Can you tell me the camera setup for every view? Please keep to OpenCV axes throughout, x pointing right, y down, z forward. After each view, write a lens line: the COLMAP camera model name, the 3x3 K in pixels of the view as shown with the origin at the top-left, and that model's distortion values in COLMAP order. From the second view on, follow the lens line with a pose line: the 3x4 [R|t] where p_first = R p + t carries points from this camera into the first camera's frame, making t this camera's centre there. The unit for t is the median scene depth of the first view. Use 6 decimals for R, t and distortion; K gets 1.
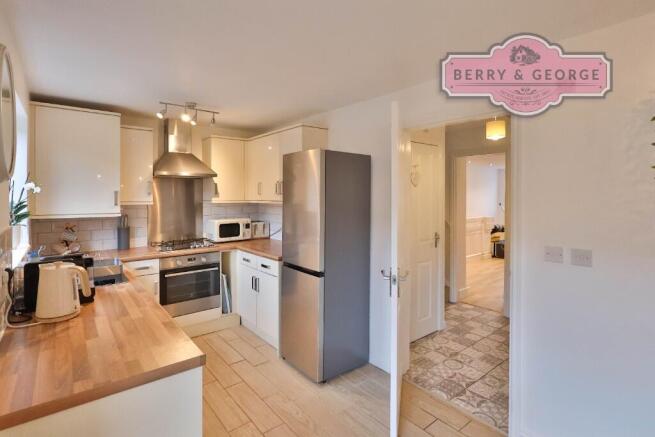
lens RADIAL K [[322.5, 0, 330.0], [0, 322.5, 195.5], [0, 0, 1]] dist [-0.002196, -0.000333]
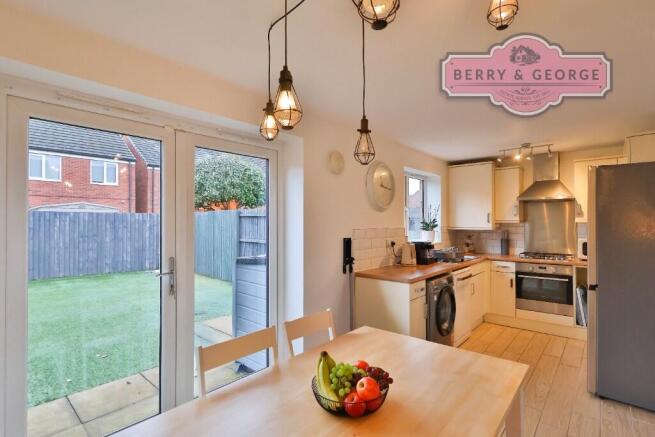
lens RADIAL K [[325.6, 0, 327.5], [0, 325.6, 218.5], [0, 0, 1]] dist [0.001463, 0.000536]
pose [[0.156152, -0.016004, -0.987603, 0.667163], [0.002957, 0.999872, -0.015735, 0.030080], [0.987729, -0.000464, 0.156179, 0.008605]]
